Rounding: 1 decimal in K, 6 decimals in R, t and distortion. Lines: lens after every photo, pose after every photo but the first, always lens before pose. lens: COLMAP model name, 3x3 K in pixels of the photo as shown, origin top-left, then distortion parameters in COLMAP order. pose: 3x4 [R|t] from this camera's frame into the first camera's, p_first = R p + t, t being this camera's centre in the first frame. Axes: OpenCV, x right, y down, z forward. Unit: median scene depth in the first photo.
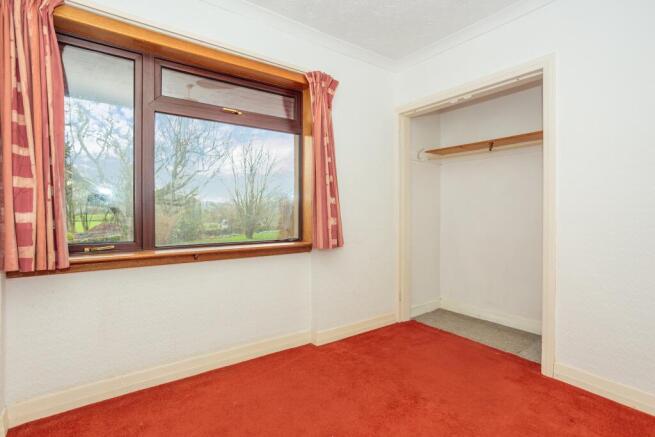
lens RADIAL K [[320.8, 0, 328.2], [0, 320.8, 214.1], [0, 0, 1]] dist [-0.001329, 0.000326]
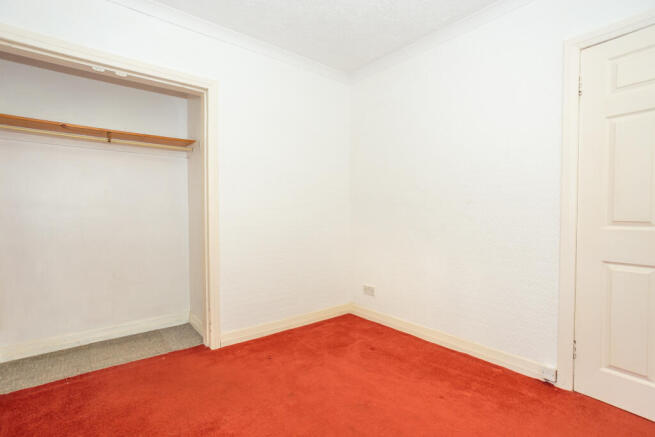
lens RADIAL K [[320.8, 0, 328.2], [0, 320.8, 214.1], [0, 0, 1]] dist [-0.001329, 0.000326]
pose [[-0.047524, -0.008921, 0.998830, -0.453702], [0.004840, 0.999946, 0.009161, -0.007932], [-0.998858, 0.005270, -0.047478, 0.539578]]
